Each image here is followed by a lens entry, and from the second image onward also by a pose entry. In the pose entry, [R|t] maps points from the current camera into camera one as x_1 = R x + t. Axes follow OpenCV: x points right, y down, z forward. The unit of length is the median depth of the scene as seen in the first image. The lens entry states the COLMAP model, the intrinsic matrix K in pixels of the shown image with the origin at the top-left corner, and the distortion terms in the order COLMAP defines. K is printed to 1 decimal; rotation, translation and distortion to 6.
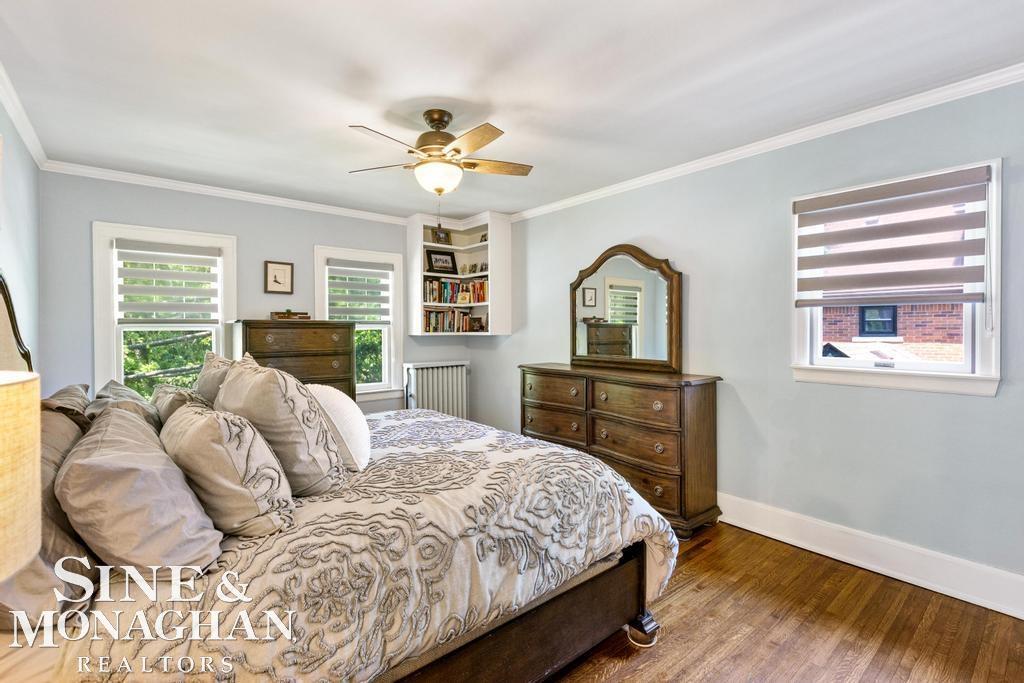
lens RADIAL K [[464.9, 0, 513.9], [0, 464.9, 335.6], [0, 0, 1]] dist [-0.004618, -0.000047]
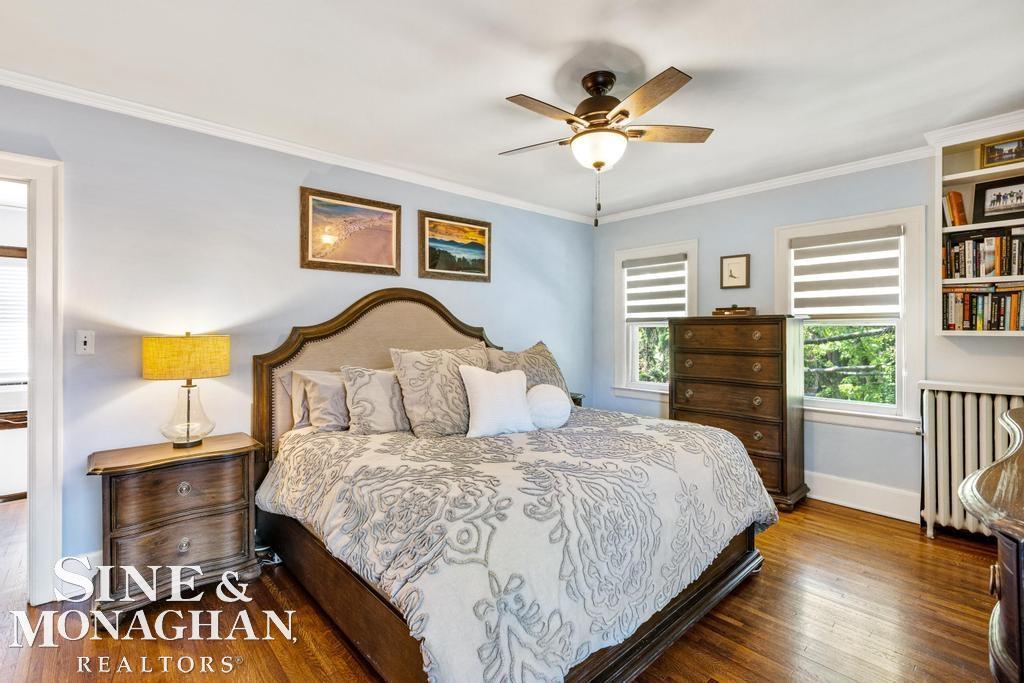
lens RADIAL K [[464.9, 0, 507.5], [0, 464.9, 324.0], [0, 0, 1]] dist [-0.004618, -0.000047]
pose [[0.034539, -0.004021, -0.999395, 0.367043], [-0.008359, 0.999956, -0.004312, -0.007902], [0.999368, 0.008502, 0.034504, 0.424011]]
